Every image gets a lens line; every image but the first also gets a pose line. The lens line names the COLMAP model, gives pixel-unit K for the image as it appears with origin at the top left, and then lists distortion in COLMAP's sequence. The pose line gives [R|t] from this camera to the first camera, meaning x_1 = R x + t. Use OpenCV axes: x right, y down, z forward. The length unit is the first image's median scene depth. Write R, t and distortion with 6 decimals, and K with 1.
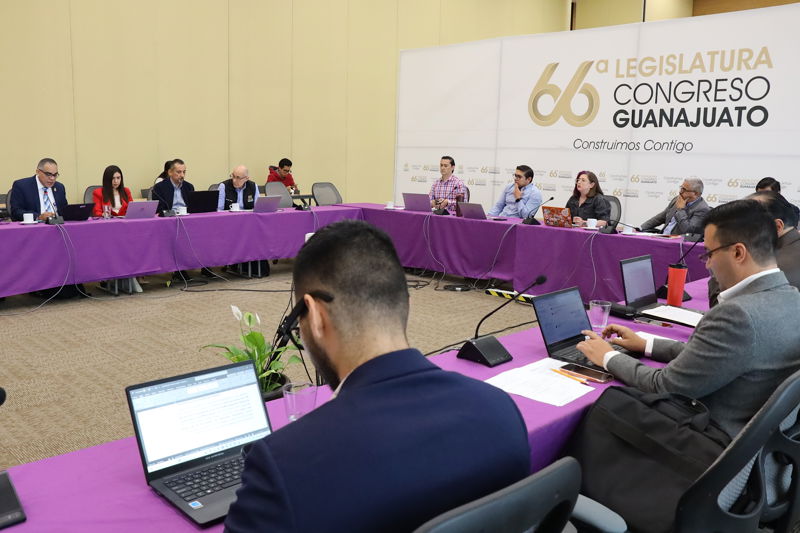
lens RADIAL K [[719.1, 0, 400.0], [0, 719.1, 266.5], [0, 0, 1]] dist [-0.162282, 0.224547]
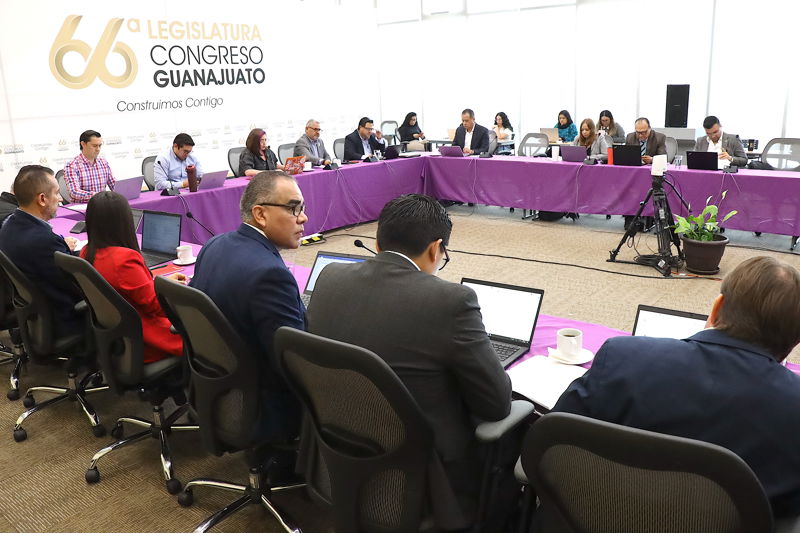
lens RADIAL K [[639.7, 0, 400.0], [0, 639.7, 266.5], [0, 0, 1]] dist [-0.181891, 0.139847]
pose [[-0.116772, -0.277914, 0.953482, -0.722807], [0.185001, 0.937160, 0.295814, -0.166868], [-0.975776, 0.210938, -0.058020, 0.831359]]
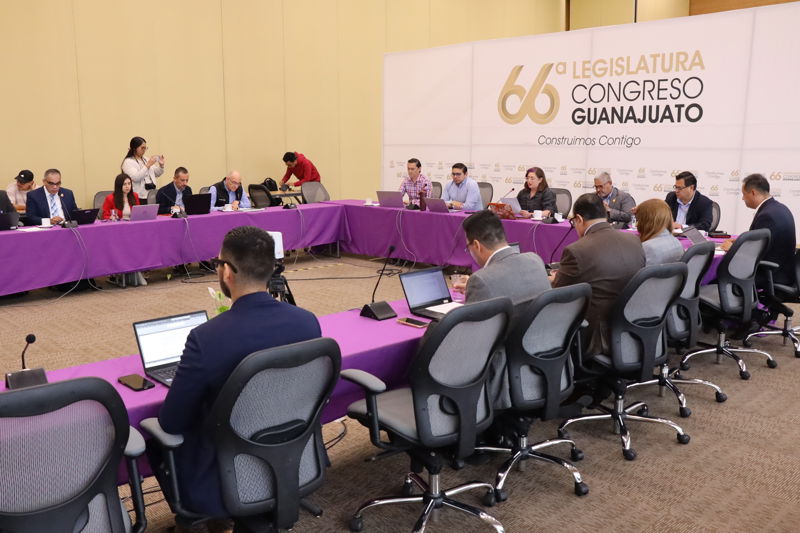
lens RADIAL K [[772.6, 0, 400.0], [0, 772.6, 266.5], [0, 0, 1]] dist [-0.143246, 0.256565]
pose [[0.999214, -0.022932, -0.032338, 0.077560], [0.023183, 0.999704, 0.007395, 0.006629], [0.032159, -0.008139, 0.999450, -0.199173]]
